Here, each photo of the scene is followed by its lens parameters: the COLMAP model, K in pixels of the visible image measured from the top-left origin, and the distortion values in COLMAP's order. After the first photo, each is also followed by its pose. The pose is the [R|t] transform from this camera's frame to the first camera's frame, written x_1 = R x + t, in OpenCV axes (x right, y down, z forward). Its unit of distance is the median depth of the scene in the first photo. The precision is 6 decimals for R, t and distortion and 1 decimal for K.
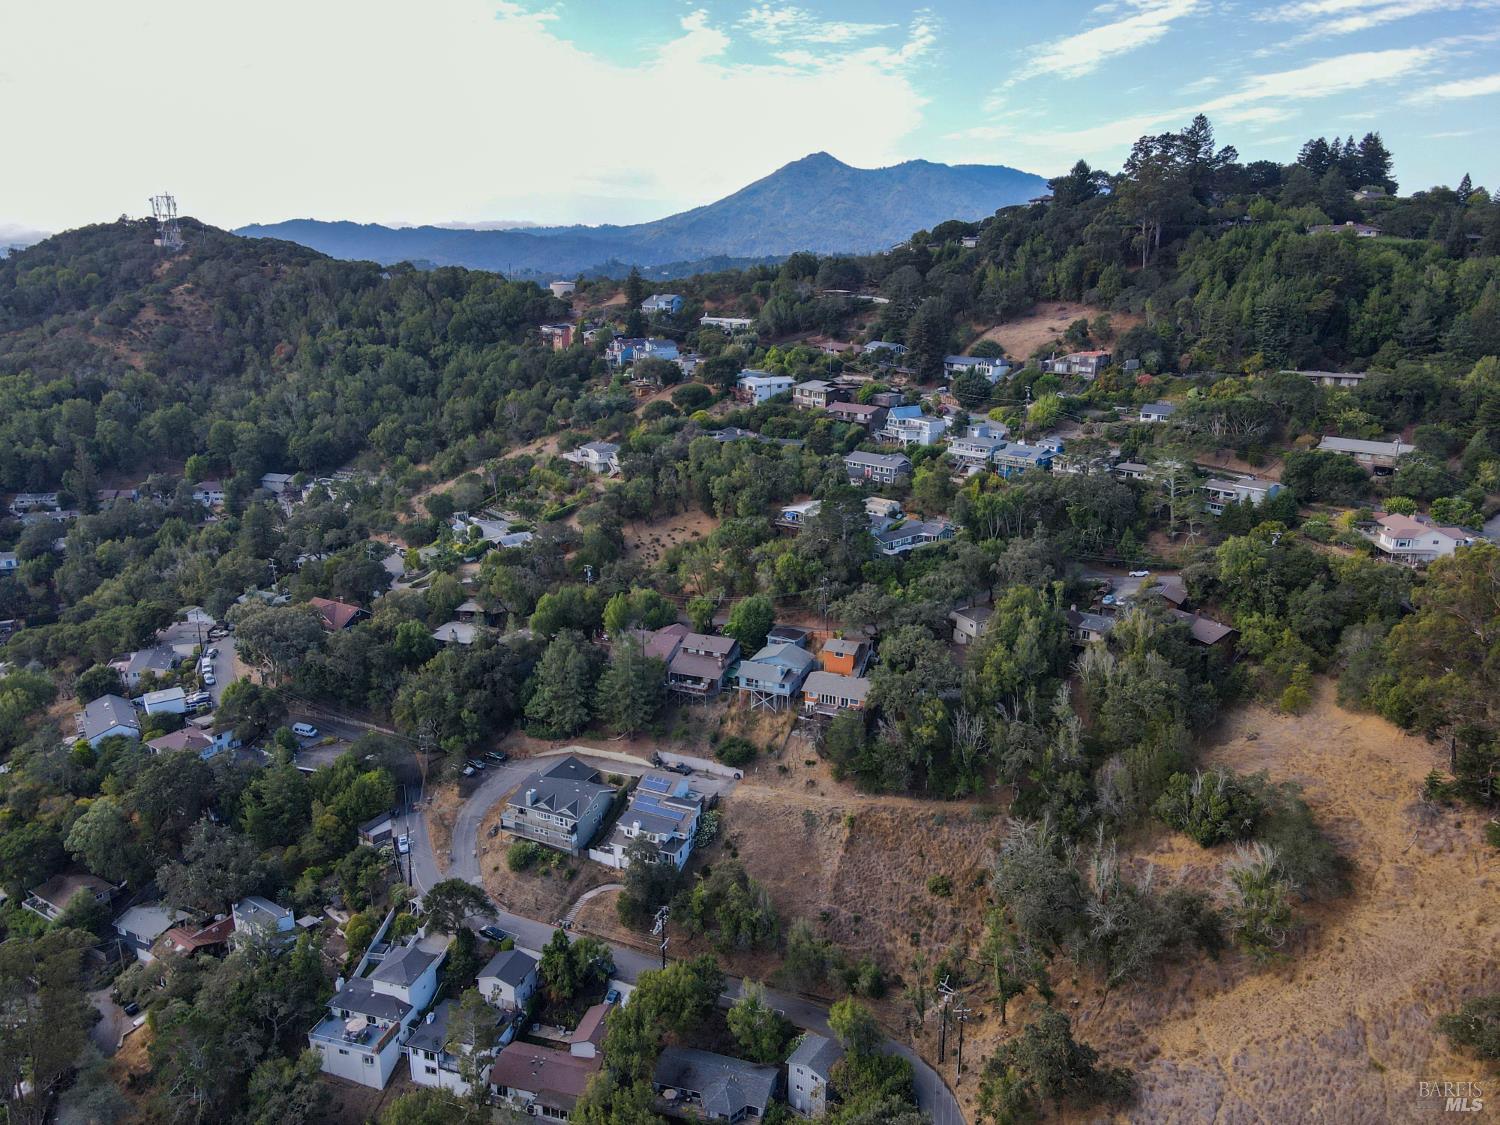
lens RADIAL K [[1053.4, 0, 746.2], [0, 1053.4, 561.8], [0, 0, 1]] dist [0.009842, 0.012150]
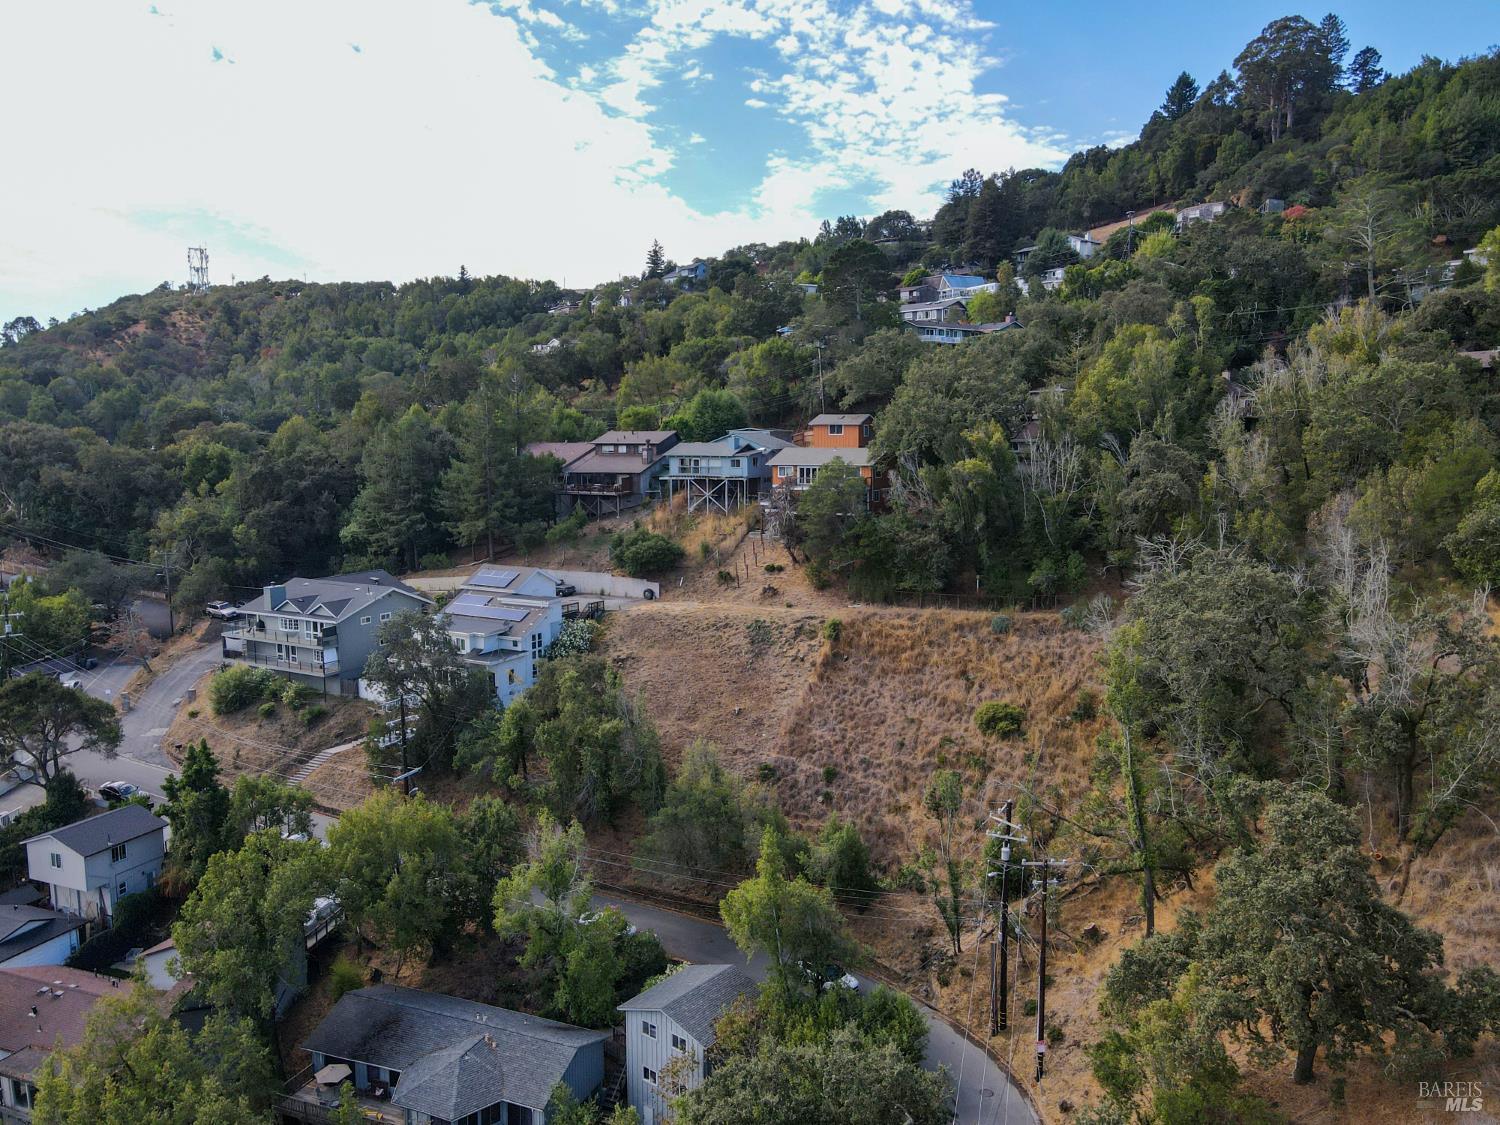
lens RADIAL K [[1053.4, 0, 754.3], [0, 1053.4, 562.9], [0, 0, 1]] dist [0.009842, 0.012150]
pose [[0.996485, -0.002658, -0.083730, 0.106702], [-0.012335, 0.983948, -0.178031, 0.315901], [0.082859, 0.178438, 0.980456, 0.477004]]
